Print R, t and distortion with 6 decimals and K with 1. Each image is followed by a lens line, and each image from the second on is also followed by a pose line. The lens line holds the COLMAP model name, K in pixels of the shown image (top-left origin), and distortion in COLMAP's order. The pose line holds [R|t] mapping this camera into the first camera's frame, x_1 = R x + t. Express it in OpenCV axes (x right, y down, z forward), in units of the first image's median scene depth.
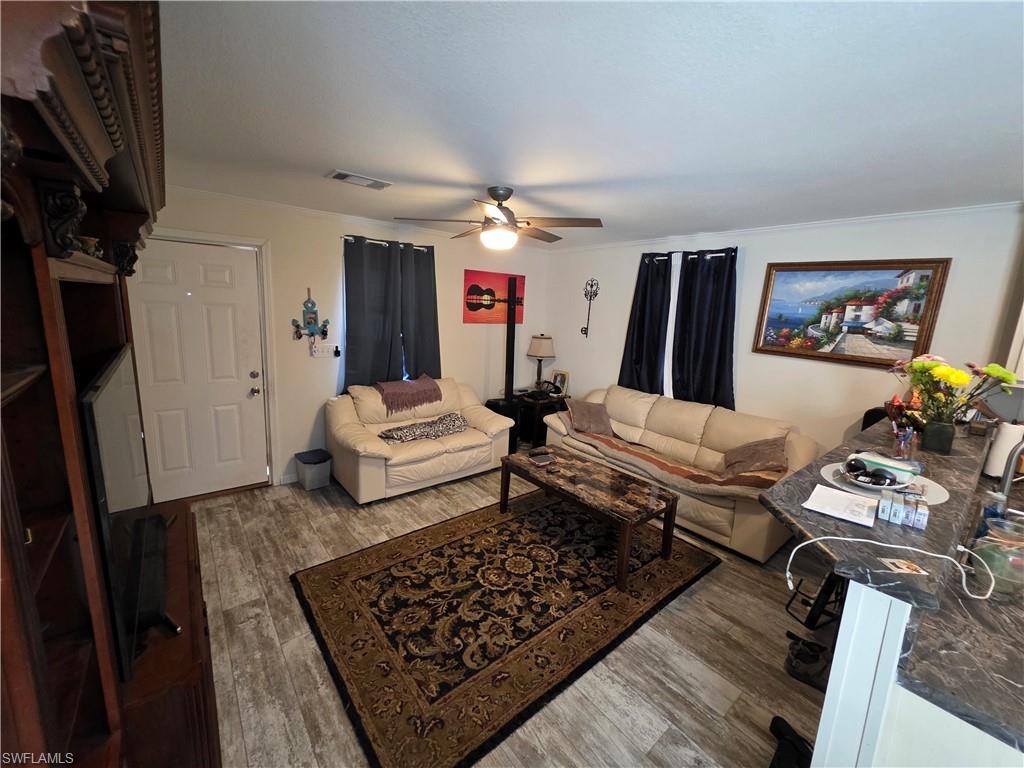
lens RADIAL K [[408.4, 0, 506.0], [0, 408.4, 378.0], [0, 0, 1]] dist [0.002430, -0.001365]
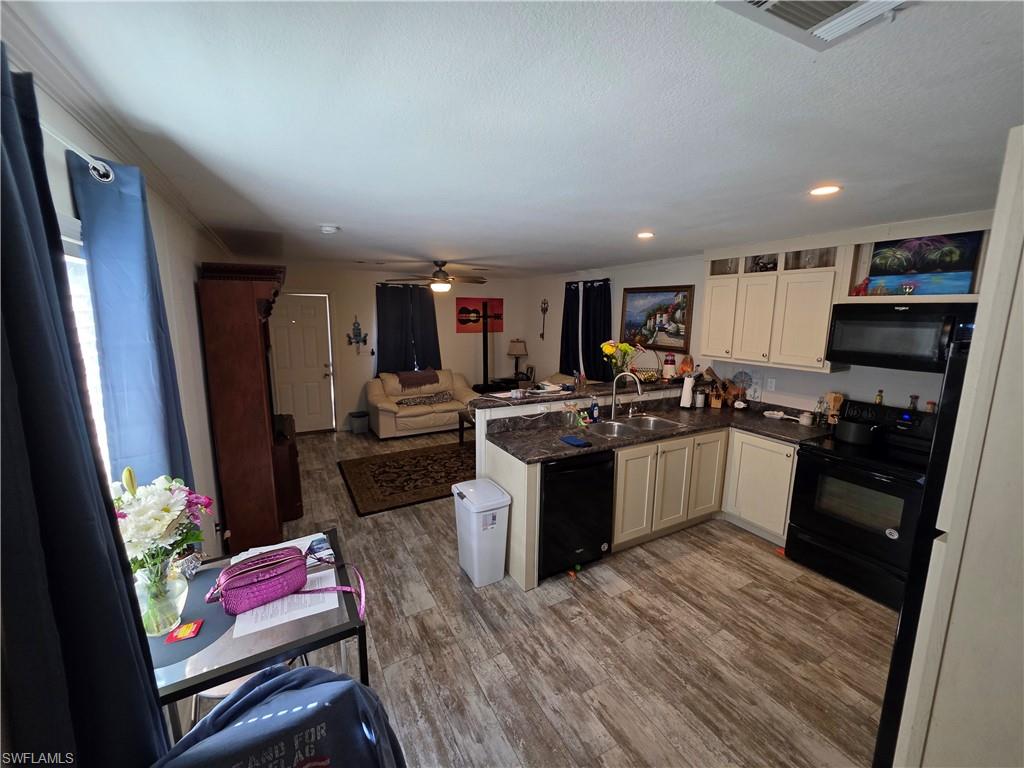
lens RADIAL K [[408.4, 0, 506.6], [0, 408.4, 377.8], [0, 0, 1]] dist [0.002430, -0.001365]
pose [[0.983065, -0.011801, -0.182874, 0.472264], [0.007115, 0.999630, -0.026260, 0.096401], [0.183117, 0.024514, 0.982786, -0.591336]]
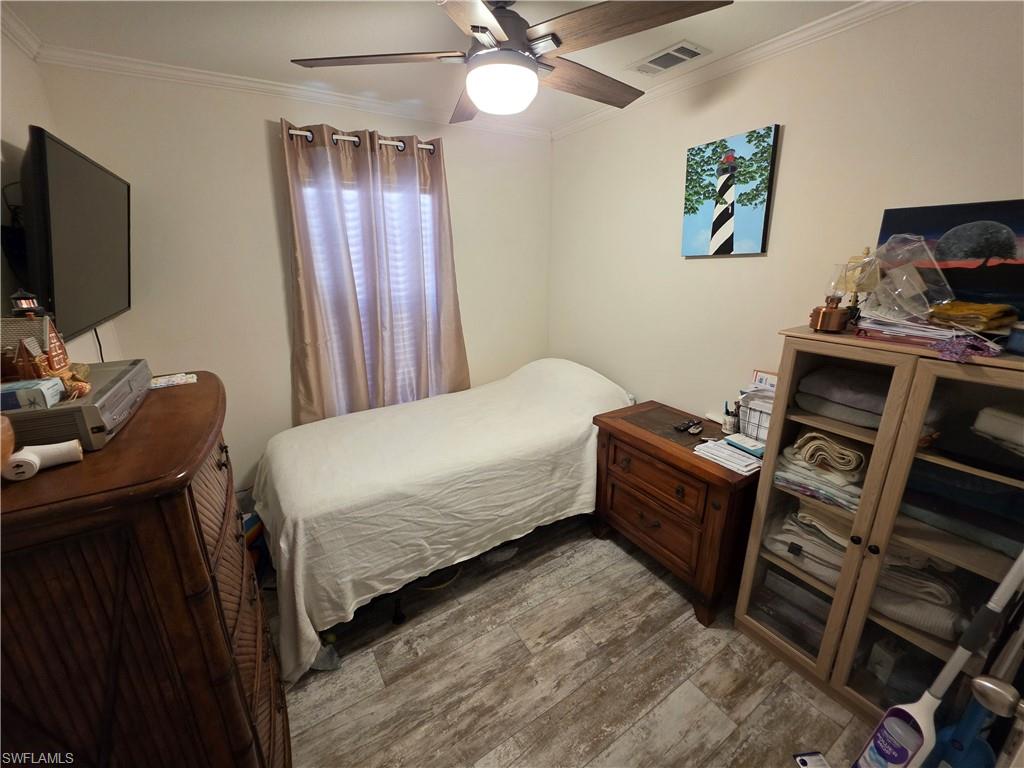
lens RADIAL K [[408.4, 0, 509.5], [0, 408.4, 374.0], [0, 0, 1]] dist [0.002430, -0.001365]
pose [[0.118898, -0.324586, 0.938353, 0.459825], [0.190493, 0.934958, 0.299275, 0.045005], [-0.974462, 0.143166, 0.172996, 0.014798]]
